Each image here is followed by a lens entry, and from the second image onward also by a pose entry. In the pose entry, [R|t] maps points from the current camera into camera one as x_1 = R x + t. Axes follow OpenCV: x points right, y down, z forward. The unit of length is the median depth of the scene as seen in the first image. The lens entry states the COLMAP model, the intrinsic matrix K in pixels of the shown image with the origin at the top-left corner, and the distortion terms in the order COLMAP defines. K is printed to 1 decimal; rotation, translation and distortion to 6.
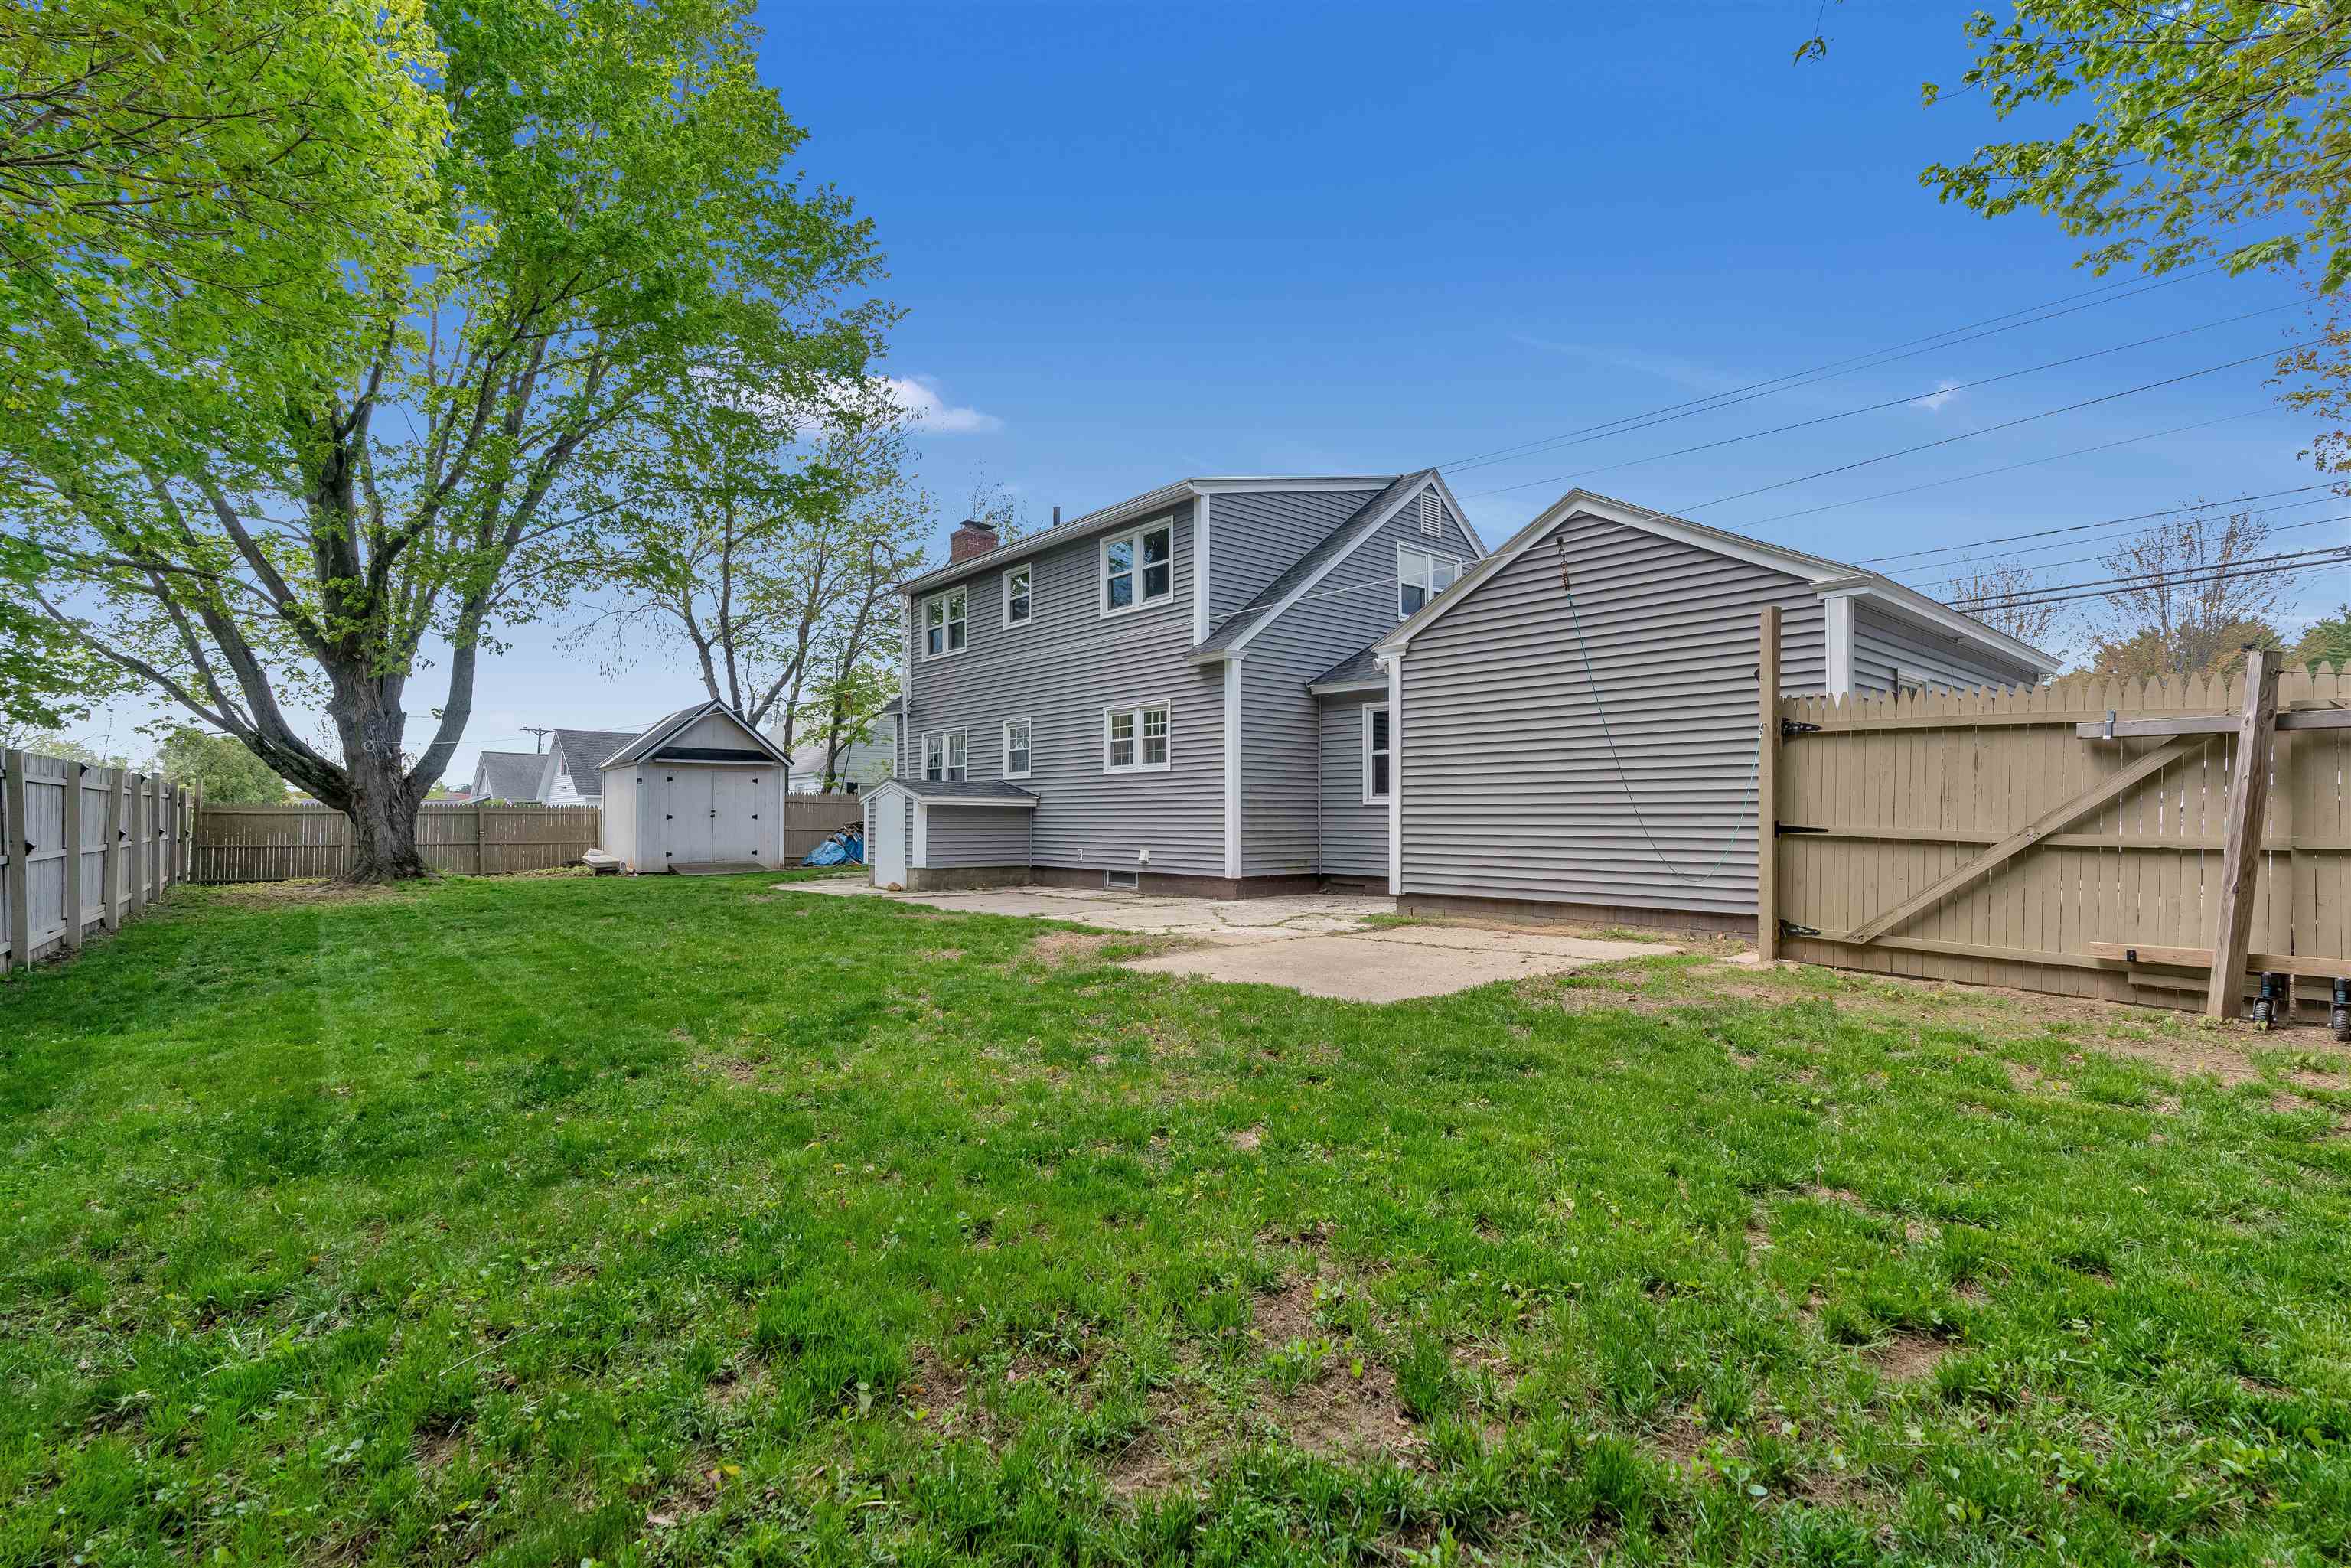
lens RADIAL K [[1064.4, 0, 1180.3], [0, 1064.4, 815.5], [0, 0, 1]] dist [-0.000487, 0.000200]
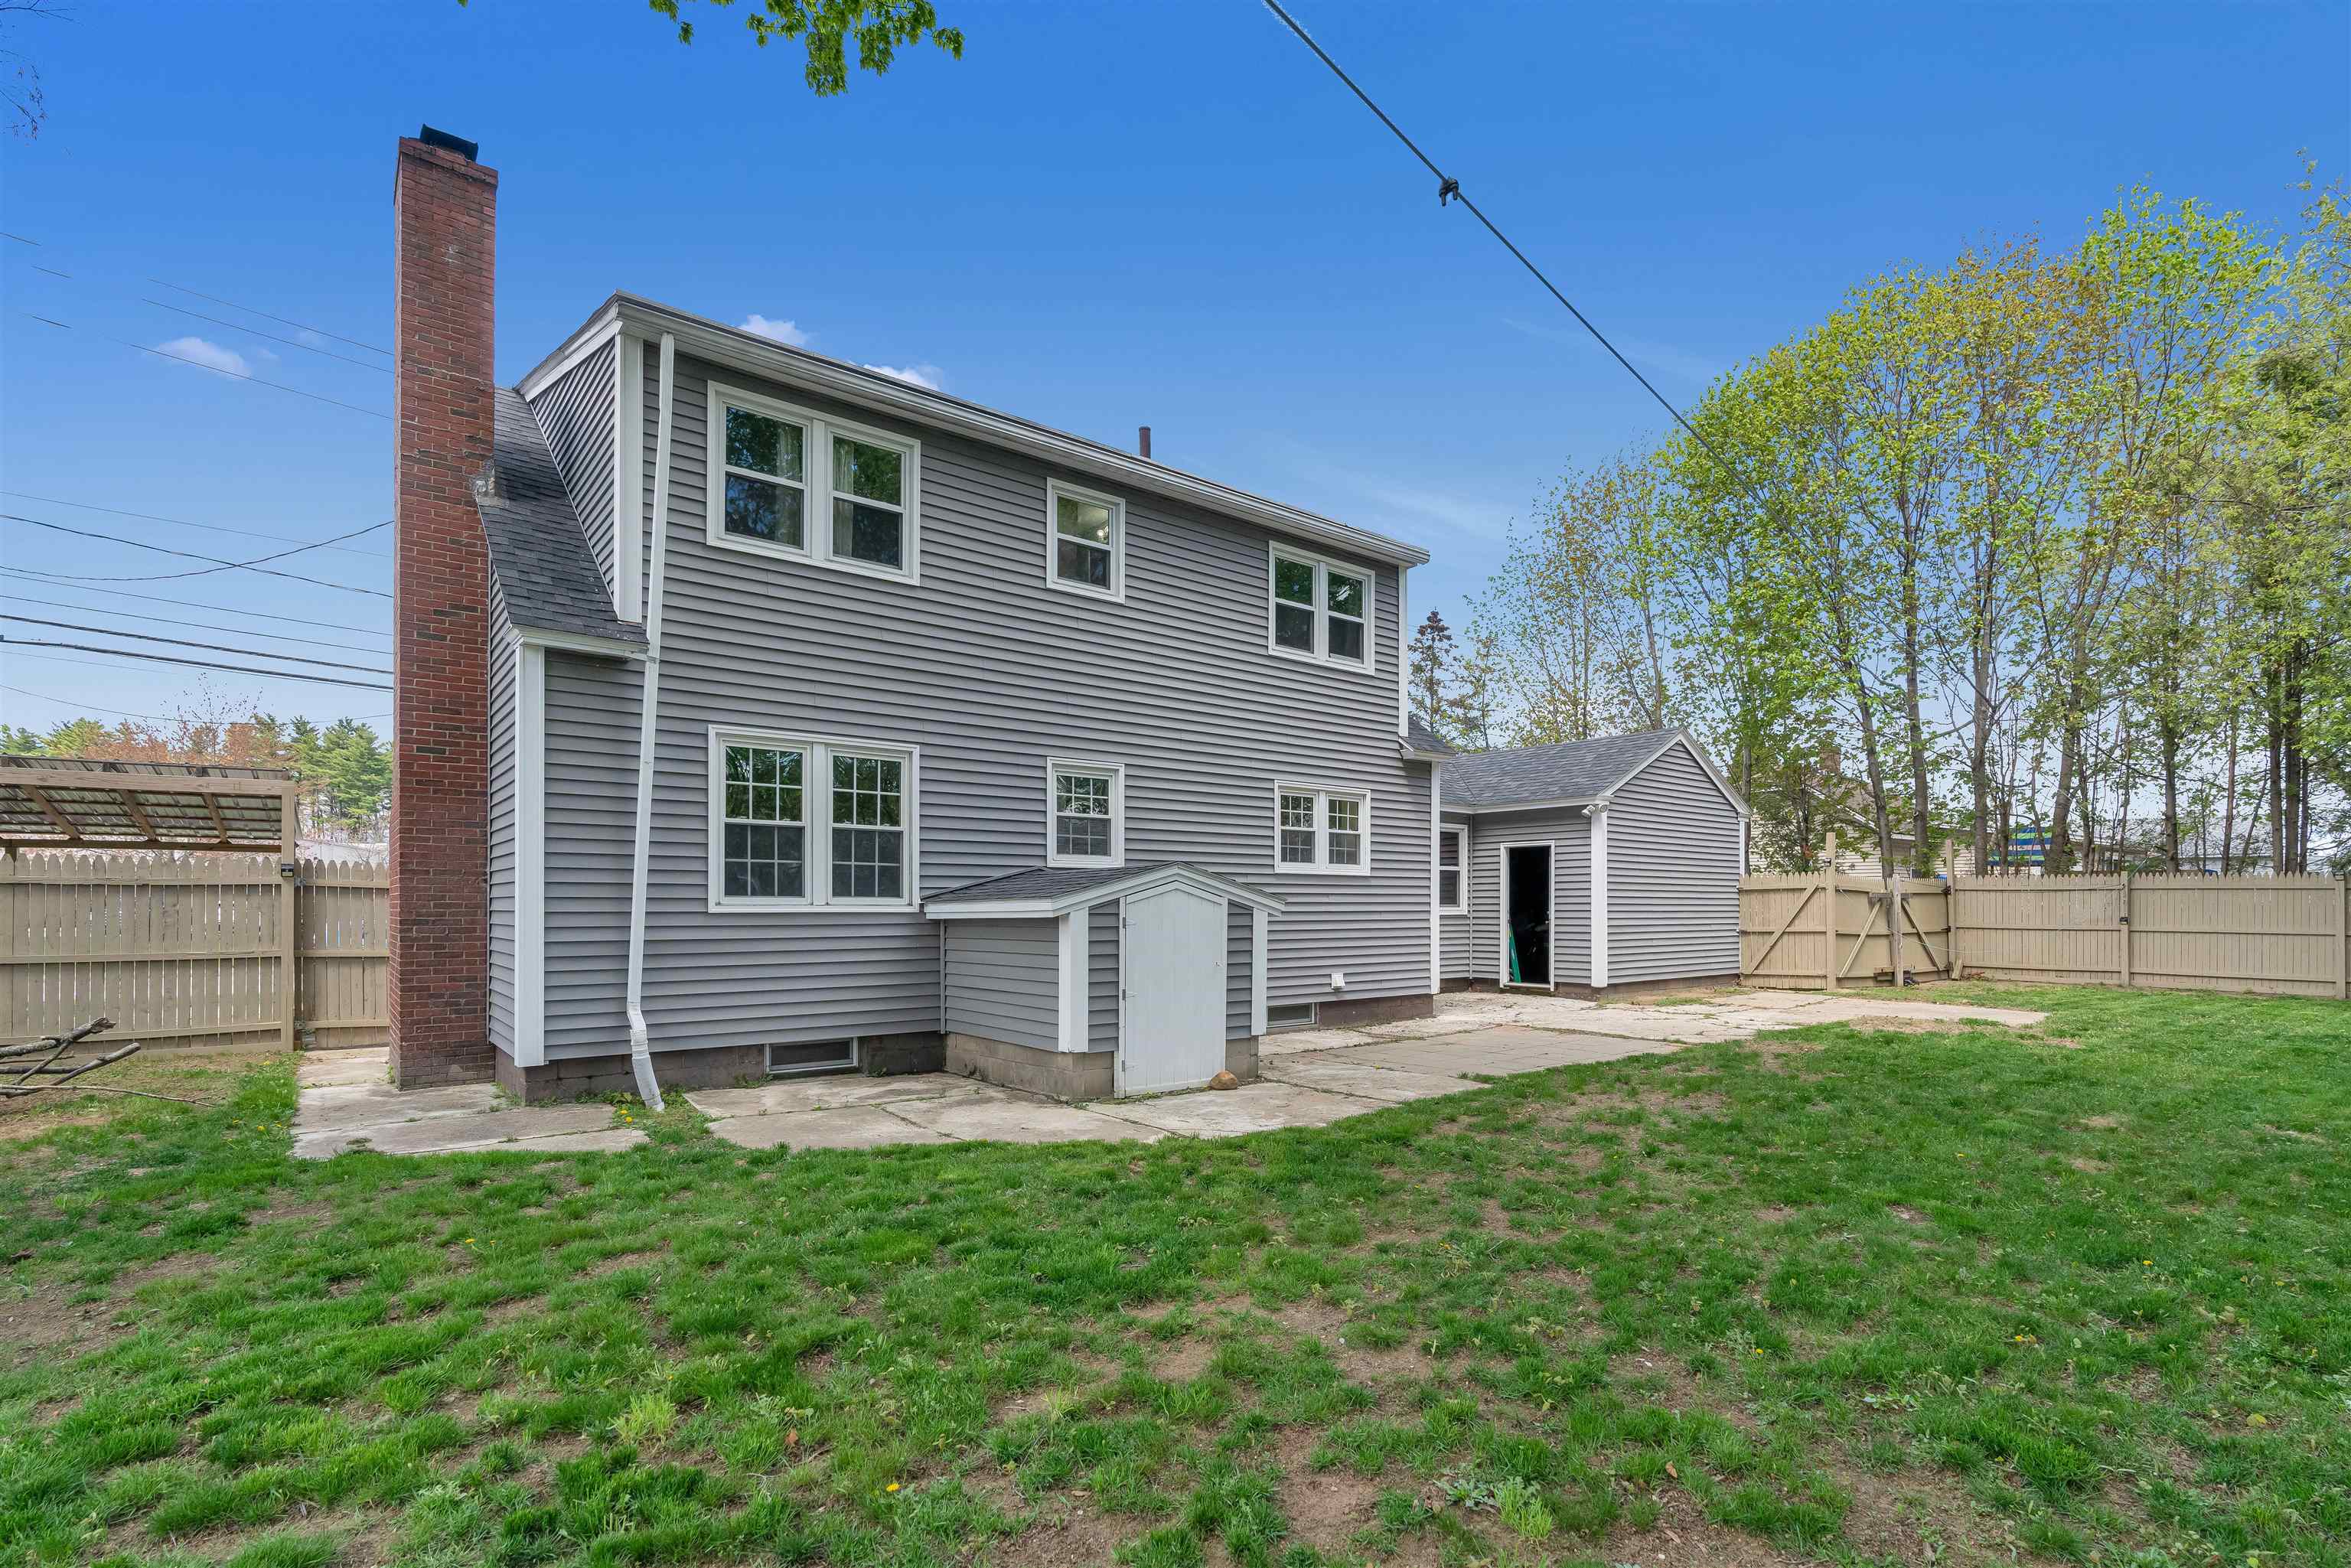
lens RADIAL K [[1126.0, 0, 1179.3], [0, 1126.0, 925.1], [0, 0, 1]] dist [-0.000999, -0.000336]
pose [[0.031406, -0.017871, 0.999347, -0.856561], [-0.007847, 0.999805, 0.018126, -0.017137], [-0.999476, -0.008411, 0.031260, 1.066211]]
